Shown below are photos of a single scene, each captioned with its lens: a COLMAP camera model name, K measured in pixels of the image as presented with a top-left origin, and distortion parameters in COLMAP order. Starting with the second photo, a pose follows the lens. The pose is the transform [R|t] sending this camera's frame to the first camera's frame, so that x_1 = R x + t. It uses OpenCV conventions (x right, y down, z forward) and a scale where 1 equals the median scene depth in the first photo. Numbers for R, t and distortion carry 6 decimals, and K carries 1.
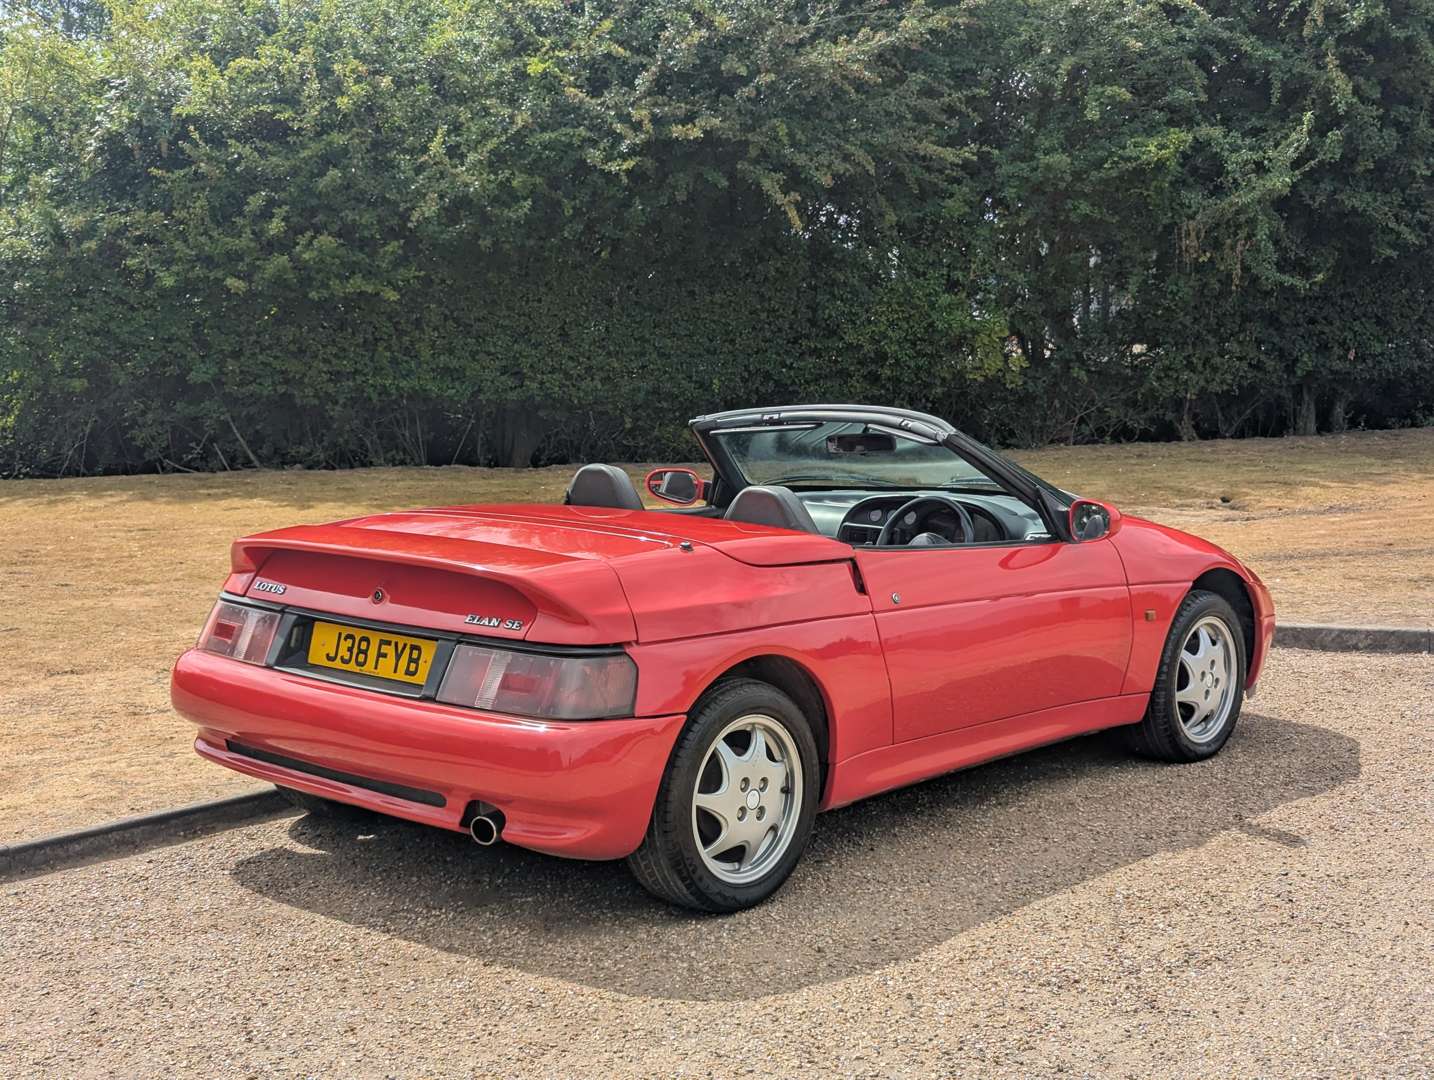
lens RADIAL K [[2016.9, 0, 718.5], [0, 2016.9, 504.8], [0, 0, 1]] dist [0.067598, -0.048201]
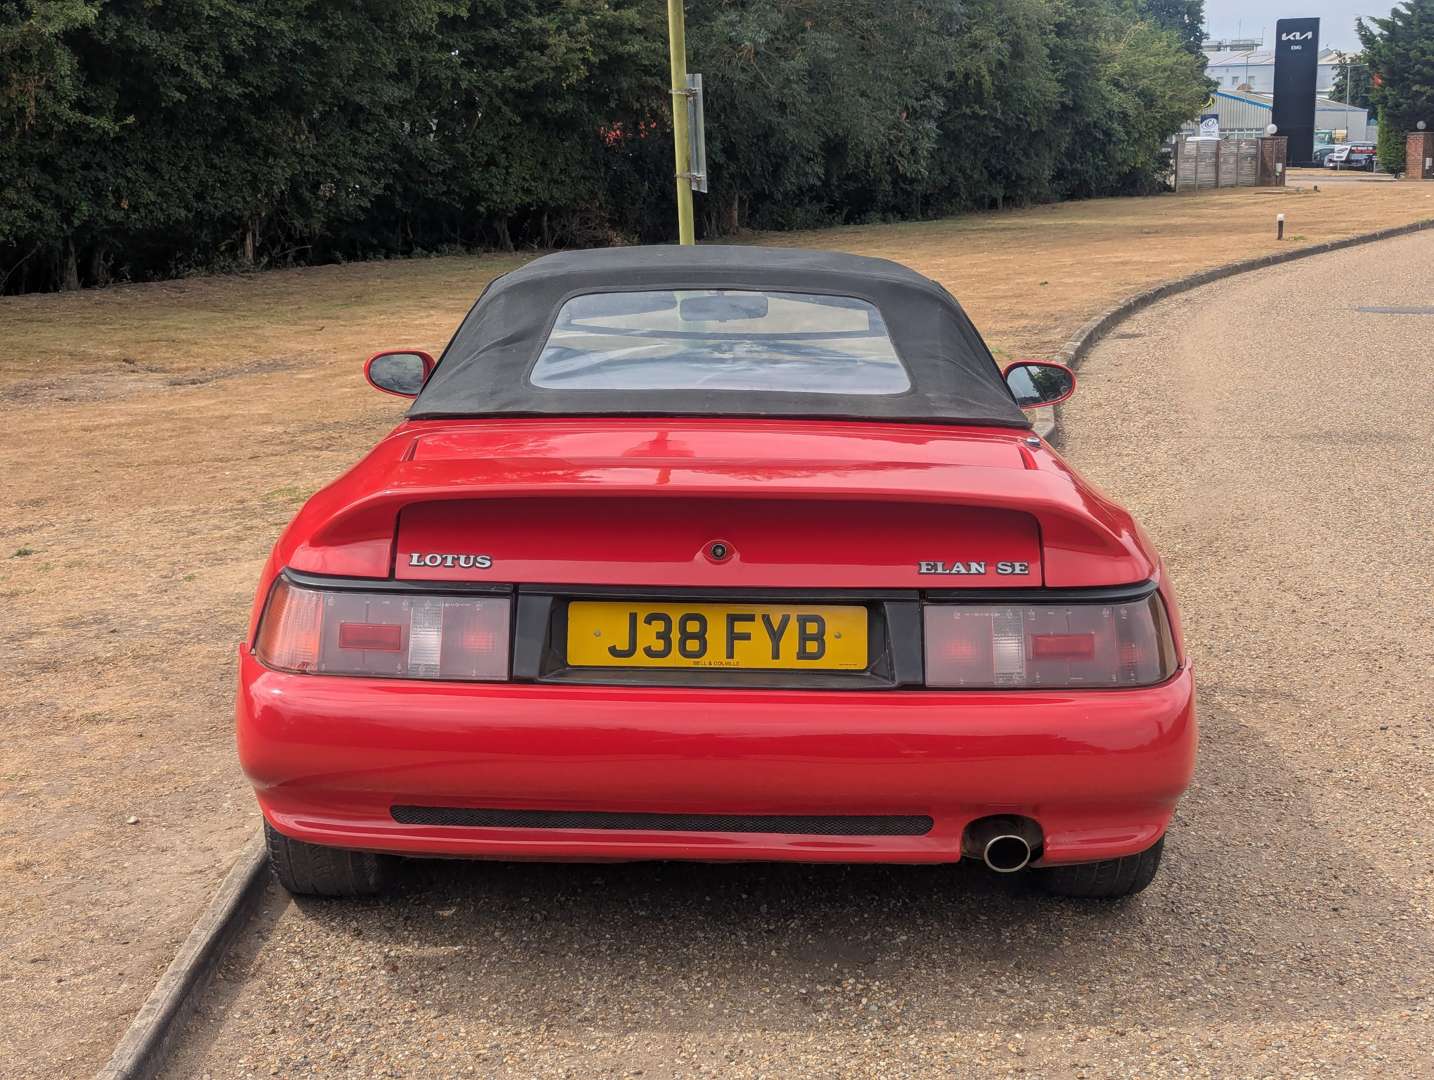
lens RADIAL K [[2032.7, 0, 723.3], [0, 2032.7, 488.6], [0, 0, 1]] dist [0.034353, 0.039414]
pose [[0.741883, -0.094067, 0.663899, -0.594321], [0.051195, 0.995167, 0.083795, -0.031965], [-0.668573, -0.028177, 0.743113, 0.470332]]
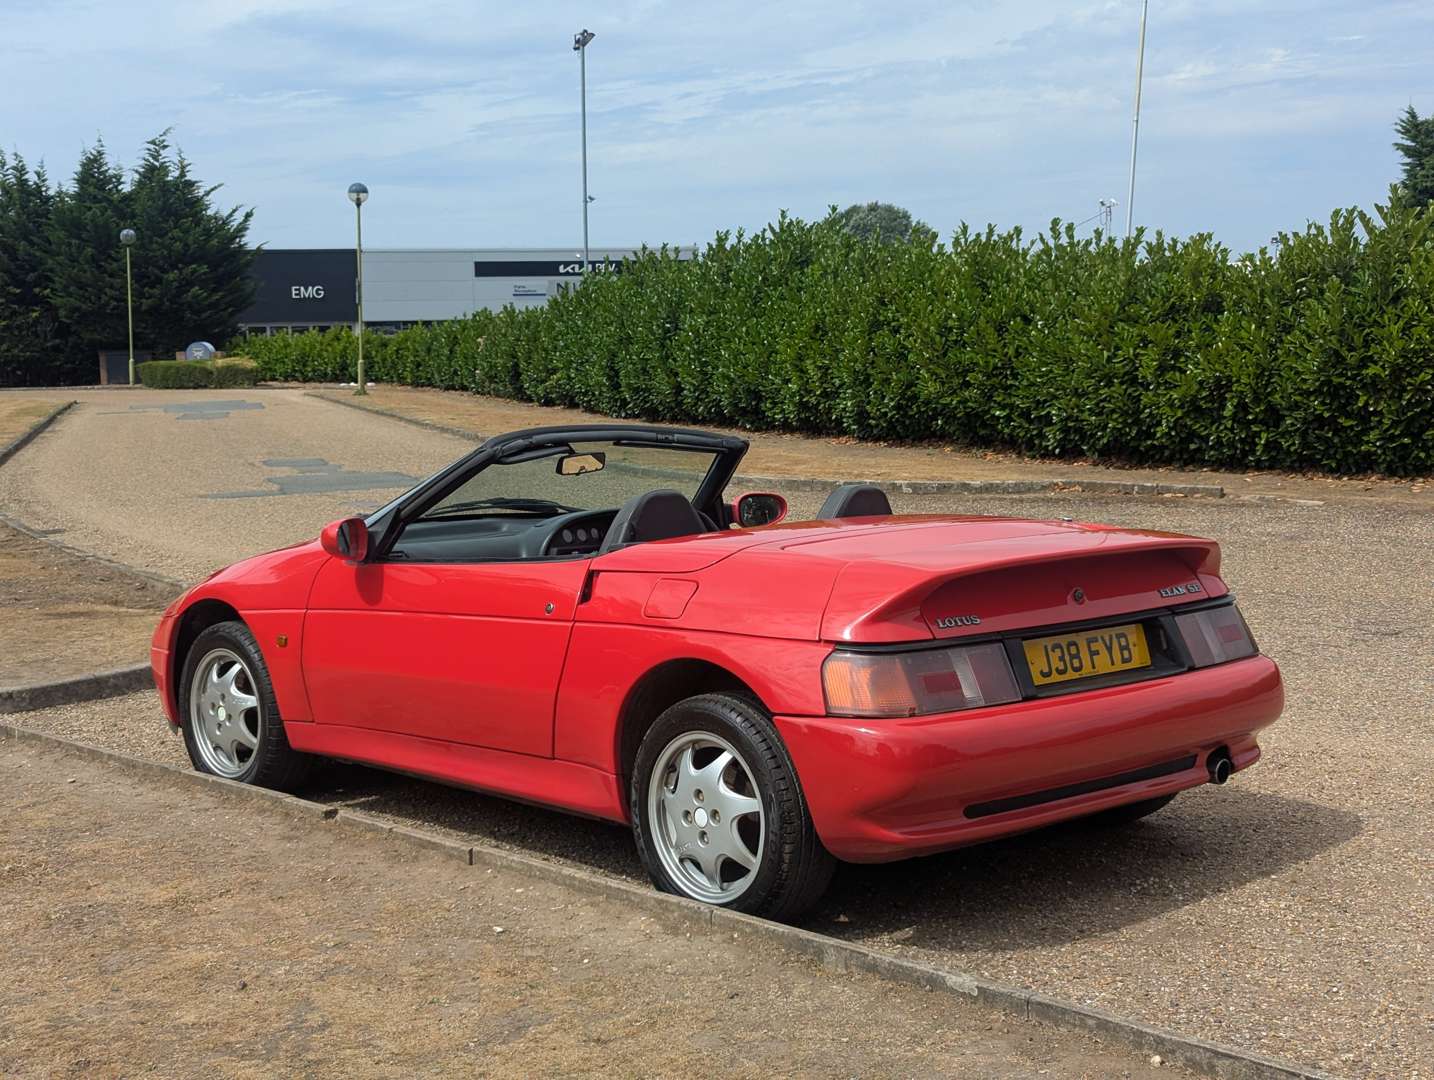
lens RADIAL K [[2016.9, 0, 718.5], [0, 2016.9, 504.8], [0, 0, 1]] dist [0.067598, -0.048201]
pose [[0.080403, -0.062100, 0.994826, -1.112497], [0.108790, 0.992642, 0.053172, -0.067777], [-0.990808, 0.103952, 0.086567, 1.039278]]
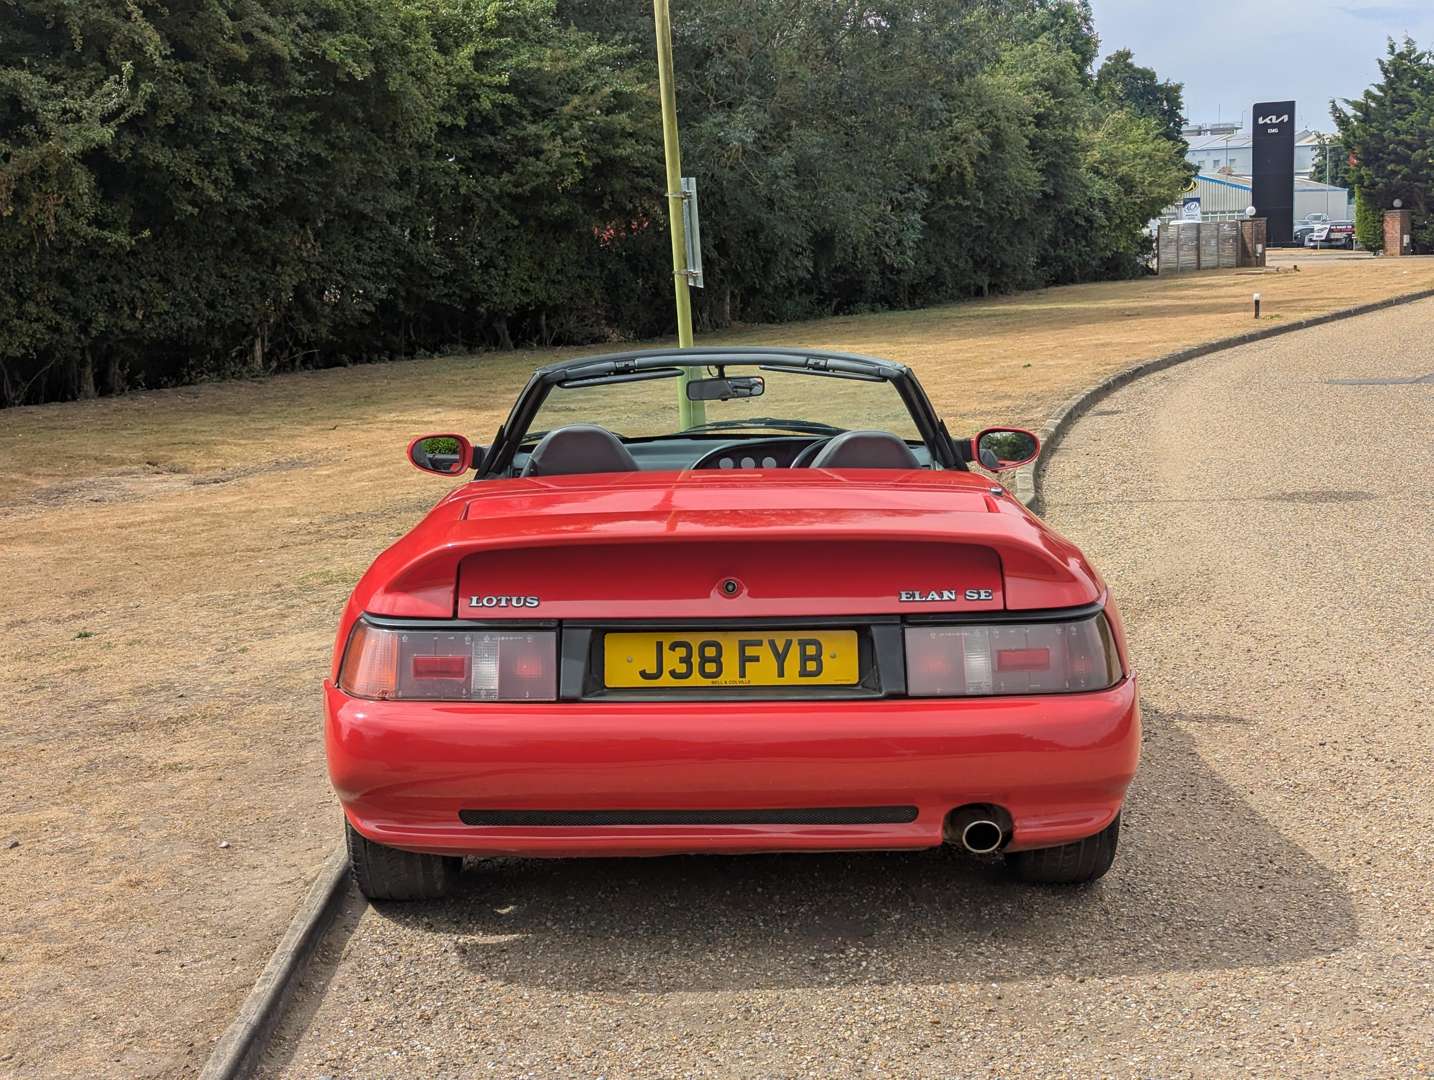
lens RADIAL K [[2016.9, 0, 718.5], [0, 2016.9, 504.8], [0, 0, 1]] dist [0.067598, -0.048201]
pose [[0.740275, -0.089271, 0.666351, -0.676586], [0.078297, 0.995848, 0.046430, -0.024590], [-0.667730, 0.017803, 0.744191, 0.386428]]
